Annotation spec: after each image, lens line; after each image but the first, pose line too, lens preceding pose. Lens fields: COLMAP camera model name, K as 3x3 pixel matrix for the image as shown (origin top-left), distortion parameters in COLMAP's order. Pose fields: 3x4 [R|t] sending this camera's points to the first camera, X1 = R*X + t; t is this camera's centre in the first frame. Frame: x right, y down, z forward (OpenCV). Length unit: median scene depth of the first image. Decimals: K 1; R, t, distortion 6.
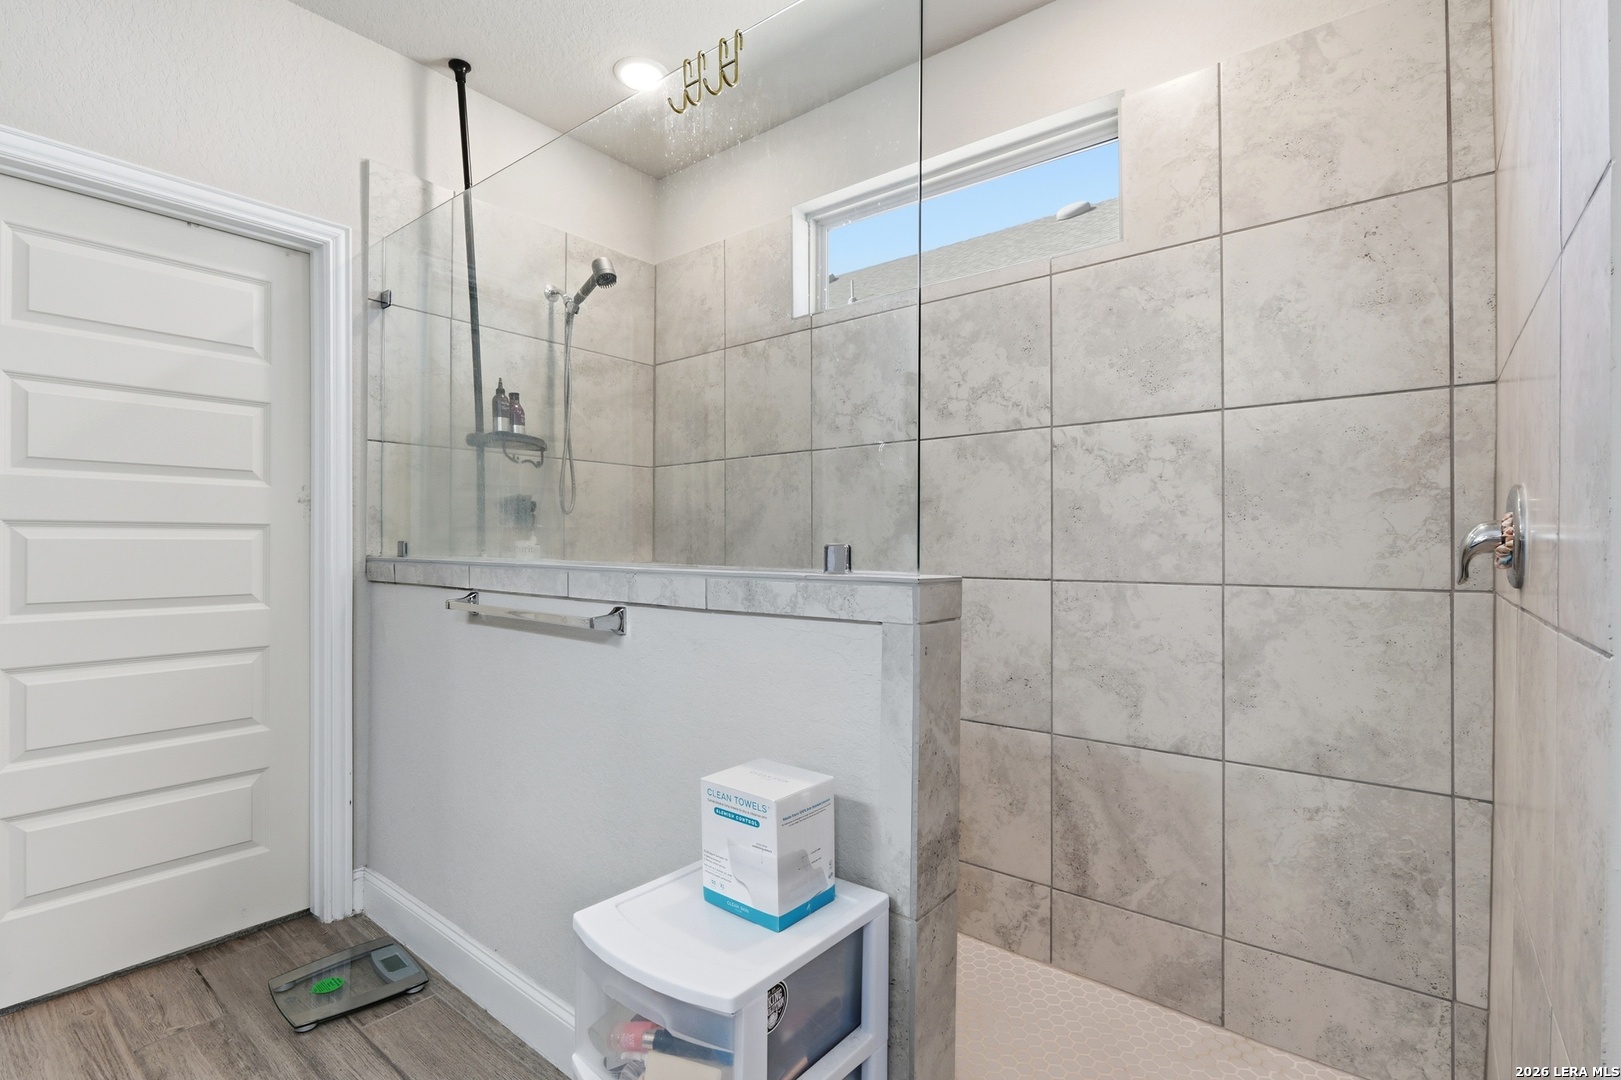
lens RADIAL K [[754.9, 0, 820.8], [0, 754.9, 542.5], [0, 0, 1]] dist [-0.011303, 0.002750]
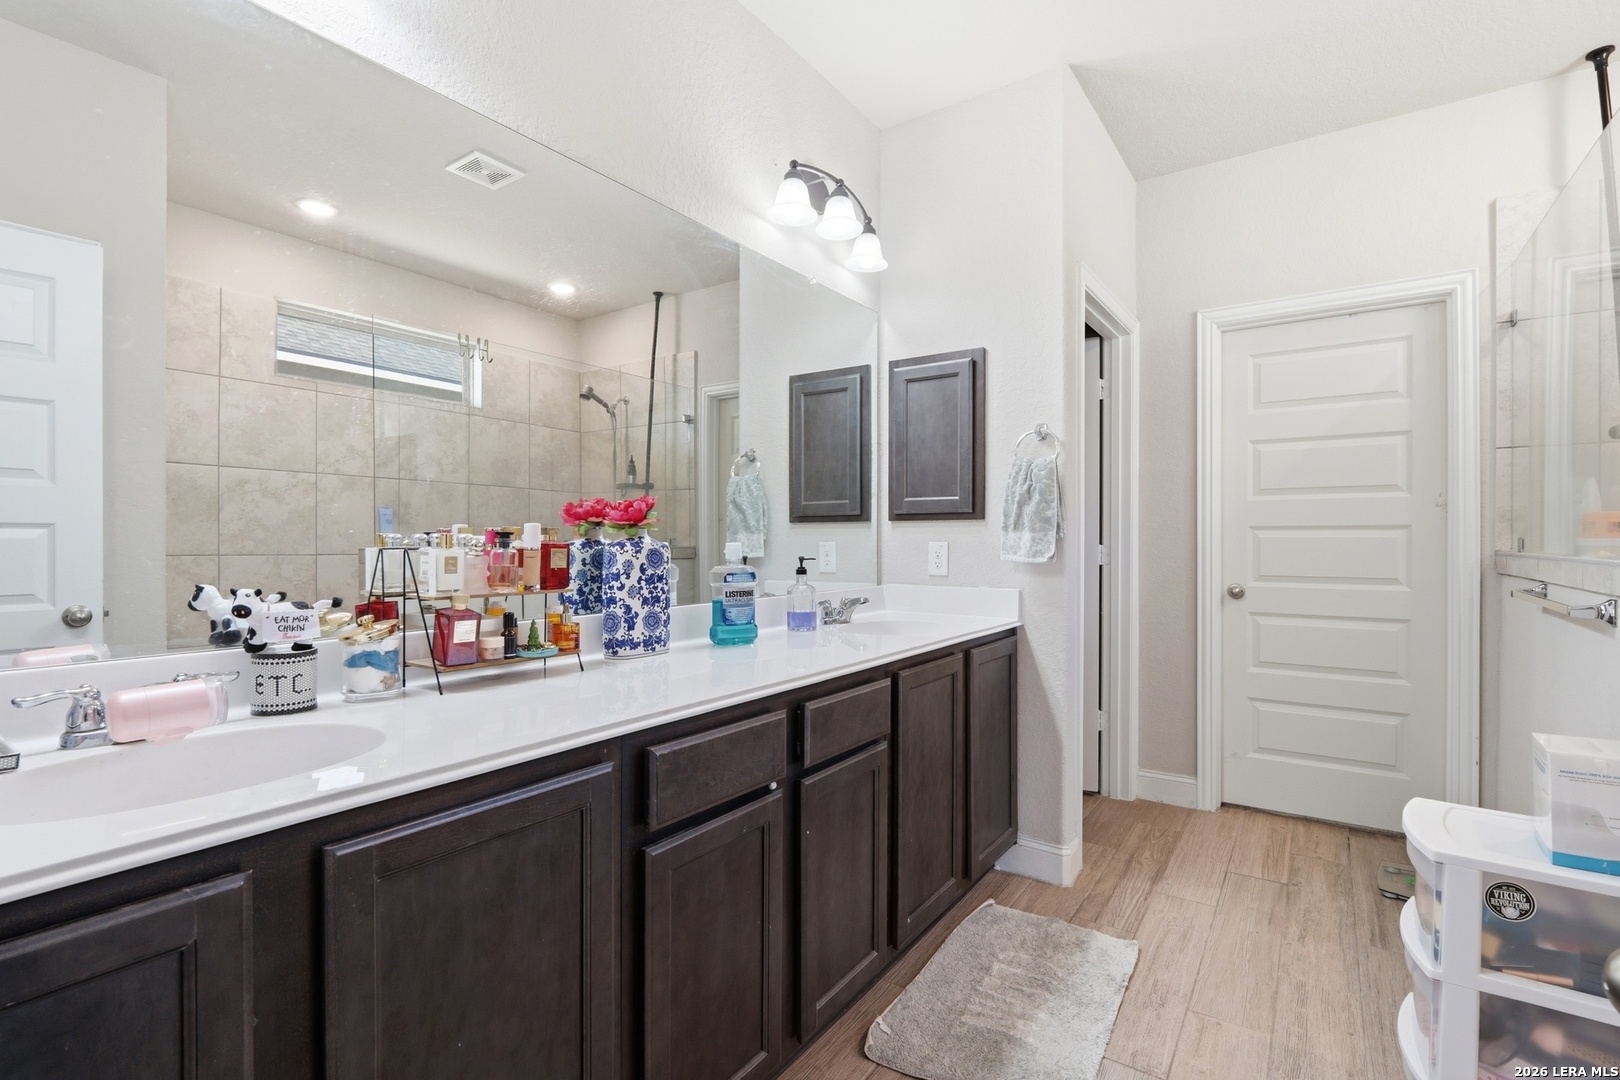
lens RADIAL K [[754.4, 0, 816.6], [0, 754.4, 541.0], [0, 0, 1]] dist [-0.011303, 0.002750]
pose [[0.076076, -0.002295, -0.997099, 0.455148], [0.001356, 0.999997, -0.002198, 0.004580], [0.997101, -0.001185, 0.076079, -0.108042]]
